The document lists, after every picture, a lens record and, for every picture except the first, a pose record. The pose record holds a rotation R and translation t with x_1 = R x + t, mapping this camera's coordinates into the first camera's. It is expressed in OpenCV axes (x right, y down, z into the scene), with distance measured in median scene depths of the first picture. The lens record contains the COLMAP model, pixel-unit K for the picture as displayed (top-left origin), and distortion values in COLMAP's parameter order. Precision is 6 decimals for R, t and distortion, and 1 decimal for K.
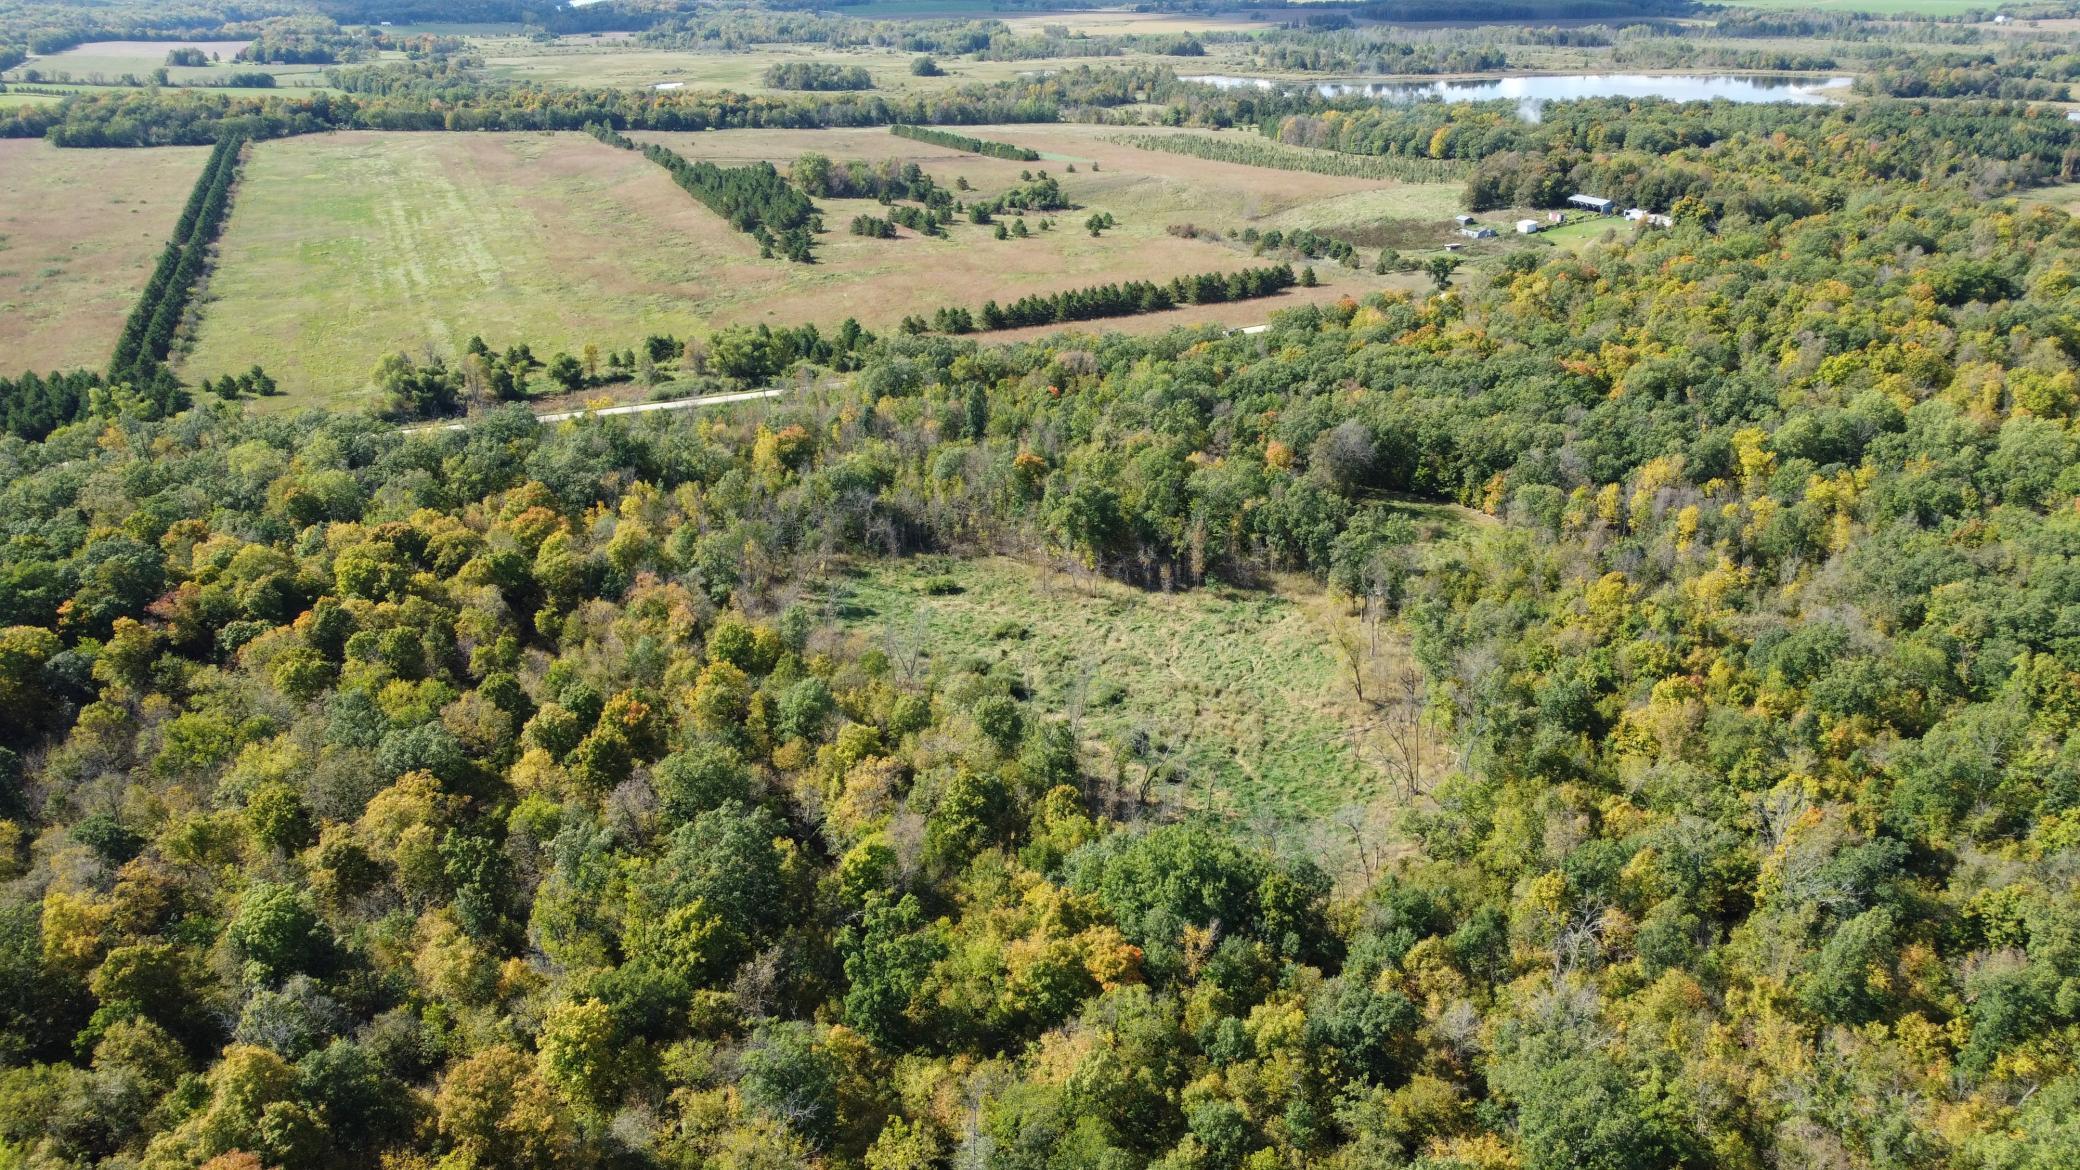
lens RADIAL K [[1581.9, 0, 1026.7], [0, 1581.9, 580.7], [0, 0, 1]] dist [0.007731, -0.012755]
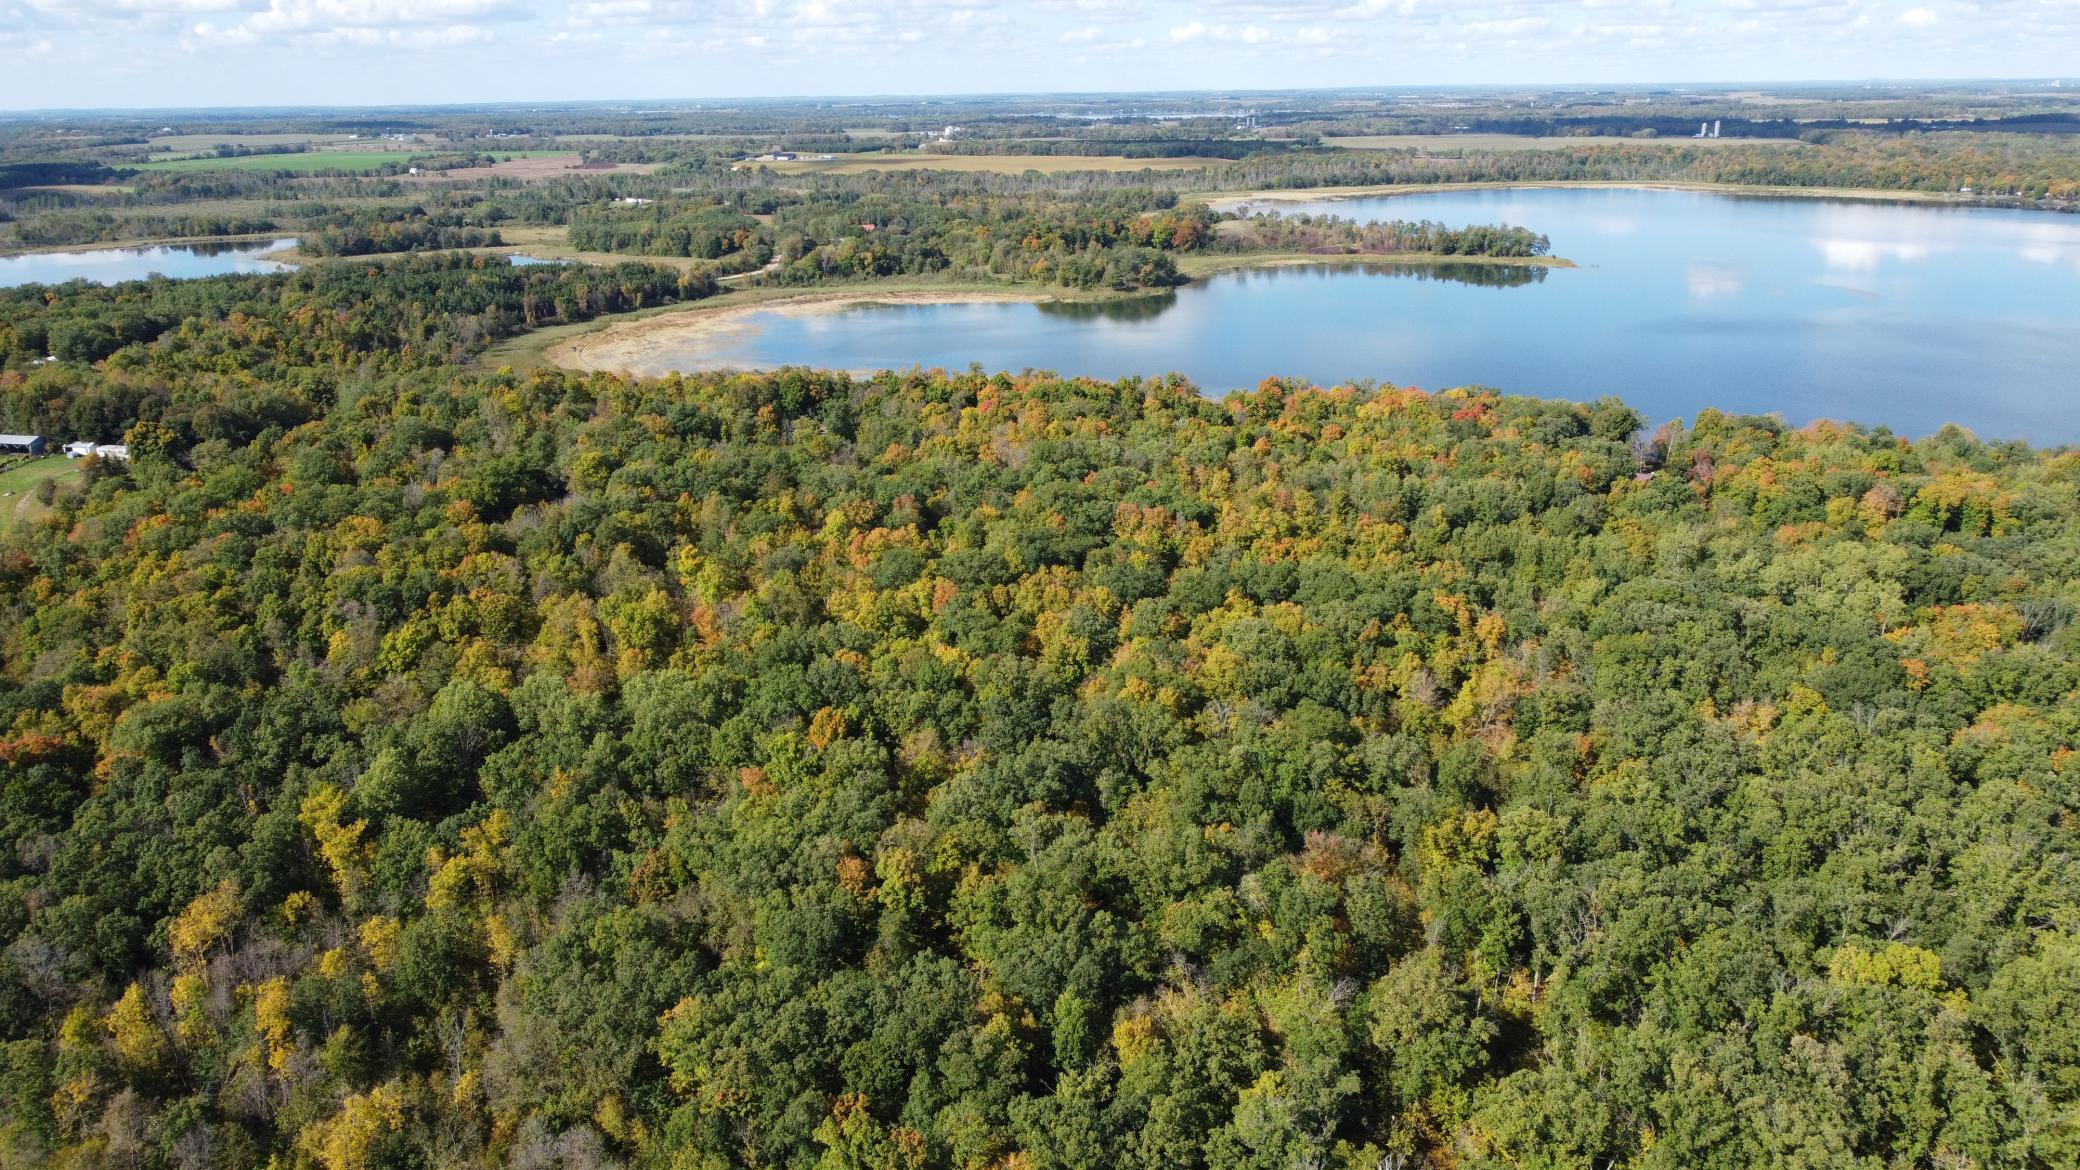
lens RADIAL K [[1581.9, 0, 1039.7], [0, 1581.9, 595.9], [0, 0, 1]] dist [0.007731, -0.012755]
pose [[0.626597, -0.242766, 0.740568, 0.084564], [0.302137, 0.951600, 0.056306, -0.062148], [-0.718394, 0.188472, 0.669619, 0.154235]]
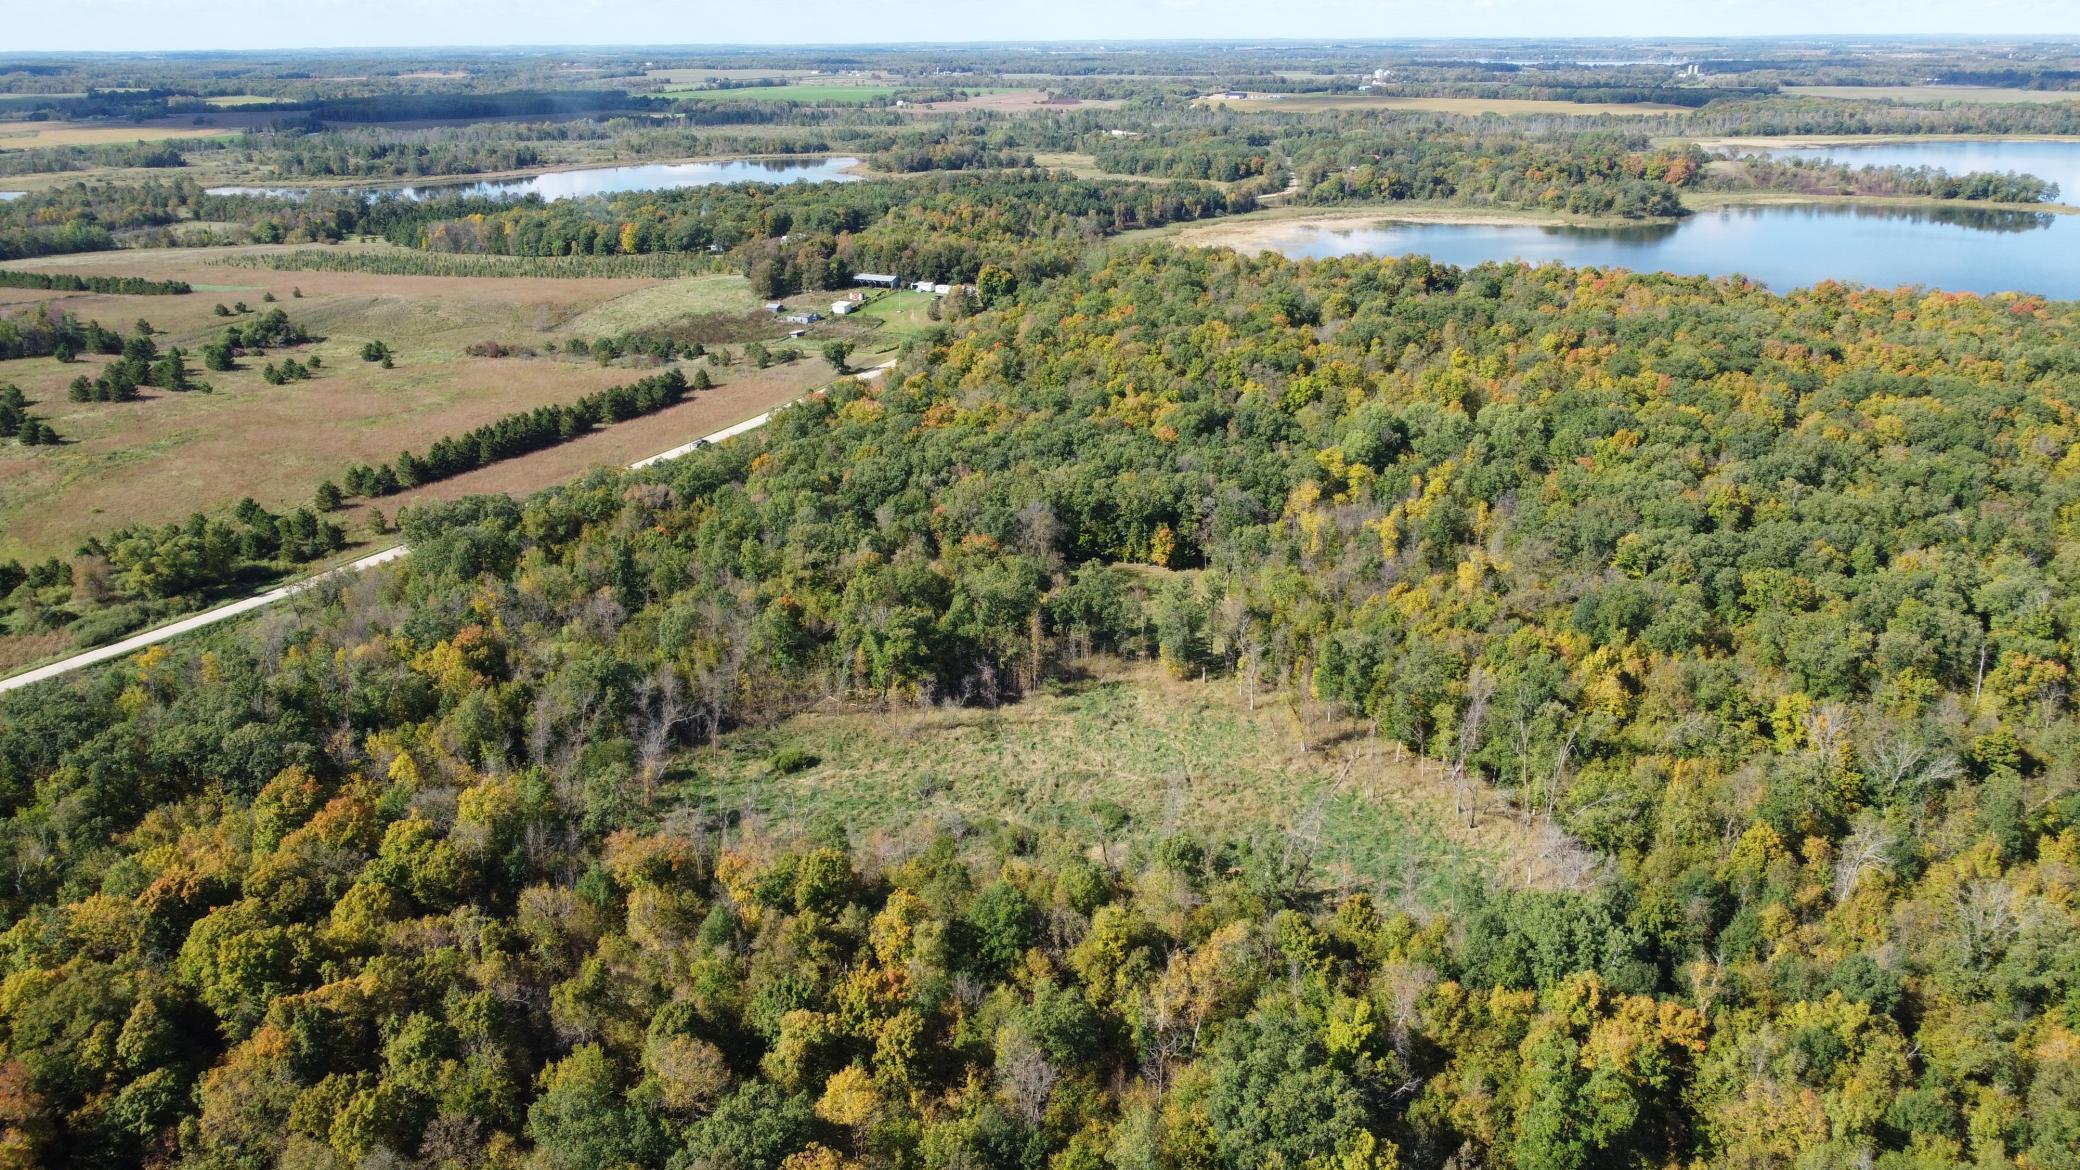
lens RADIAL K [[1581.9, 0, 1032.5], [0, 1581.9, 588.6], [0, 0, 1]] dist [0.007731, -0.012755]
pose [[0.791417, -0.202004, 0.576935, -0.206515], [0.230602, 0.972746, 0.024259, -0.038011], [-0.566111, 0.113843, 0.816430, 0.096366]]
